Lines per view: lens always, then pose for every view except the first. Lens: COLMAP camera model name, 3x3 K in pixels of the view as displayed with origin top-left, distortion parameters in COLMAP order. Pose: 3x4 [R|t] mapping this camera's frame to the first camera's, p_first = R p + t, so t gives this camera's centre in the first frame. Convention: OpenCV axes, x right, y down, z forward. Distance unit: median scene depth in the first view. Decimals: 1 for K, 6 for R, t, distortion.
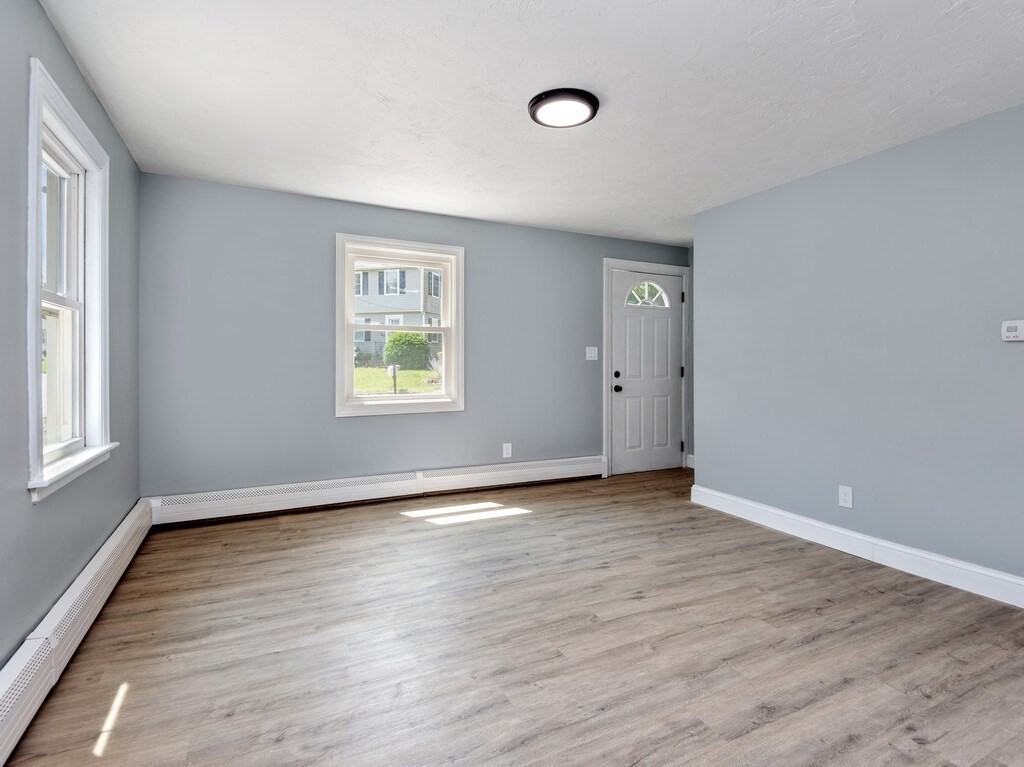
lens RADIAL K [[515.0, 0, 511.9], [0, 515.0, 356.9], [0, 0, 1]] dist [0.041219, -0.023395]
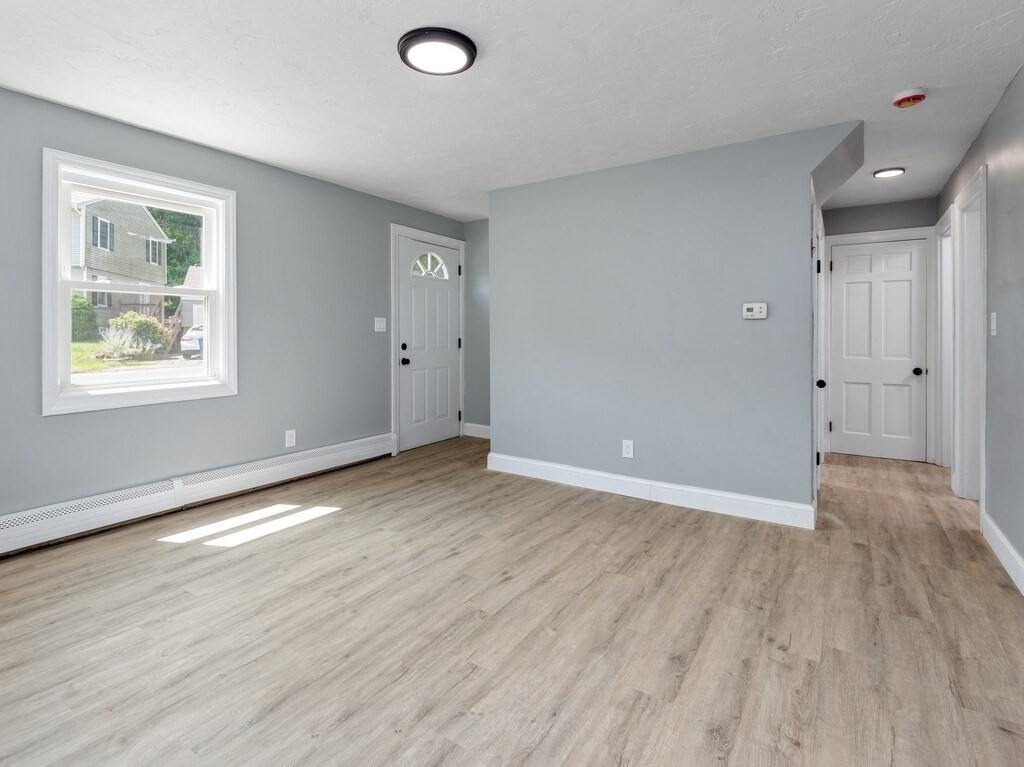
lens RADIAL K [[515.7, 0, 491.4], [0, 515.7, 330.7], [0, 0, 1]] dist [0.039705, -0.024191]
pose [[0.872371, 0.000223, 0.488844, -0.209164], [-0.004588, 0.999960, 0.007732, -0.006420], [-0.488822, -0.008988, 0.872337, 0.140605]]
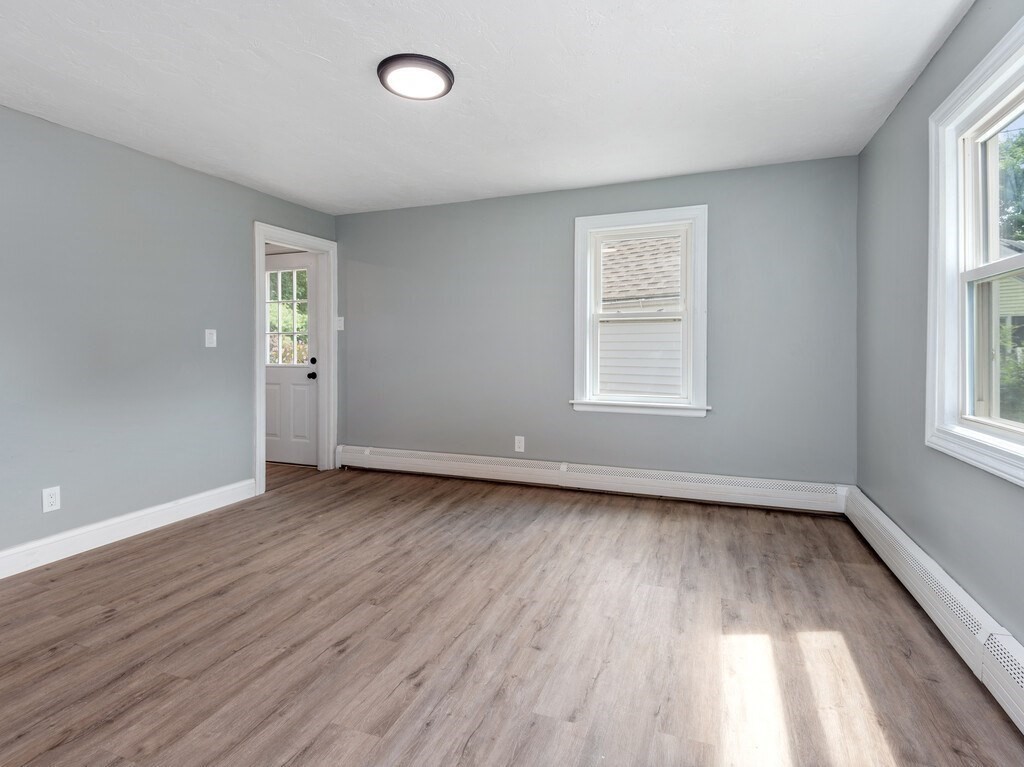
lens RADIAL K [[515.0, 0, 511.9], [0, 515.0, 356.9], [0, 0, 1]] dist [0.041219, -0.023395]
pose [[-0.737206, 0.010385, -0.675588, 0.476422], [0.011173, 0.999933, 0.003179, 0.020667], [0.675576, -0.005204, -0.737272, 1.439732]]
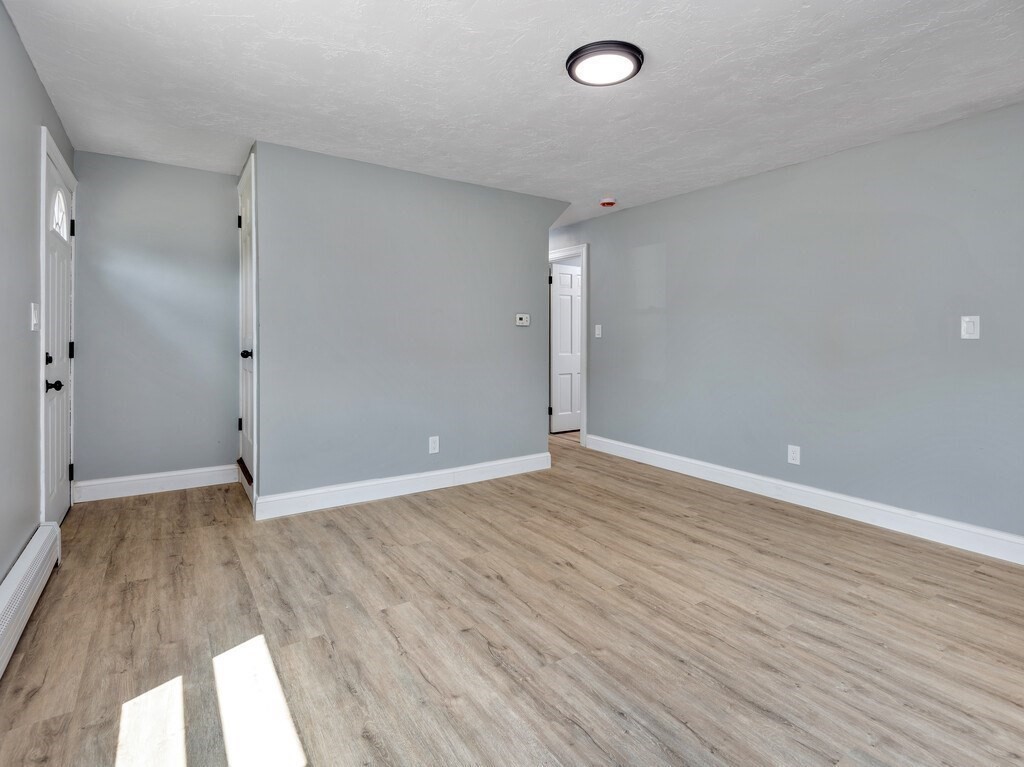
lens RADIAL K [[515.0, 0, 511.9], [0, 515.0, 356.9], [0, 0, 1]] dist [0.041219, -0.023395]
pose [[-0.137736, -0.043104, 0.989531, -0.614344], [-0.021556, 0.998946, 0.040514, 0.004169], [-0.990234, -0.015750, -0.138520, 1.030308]]
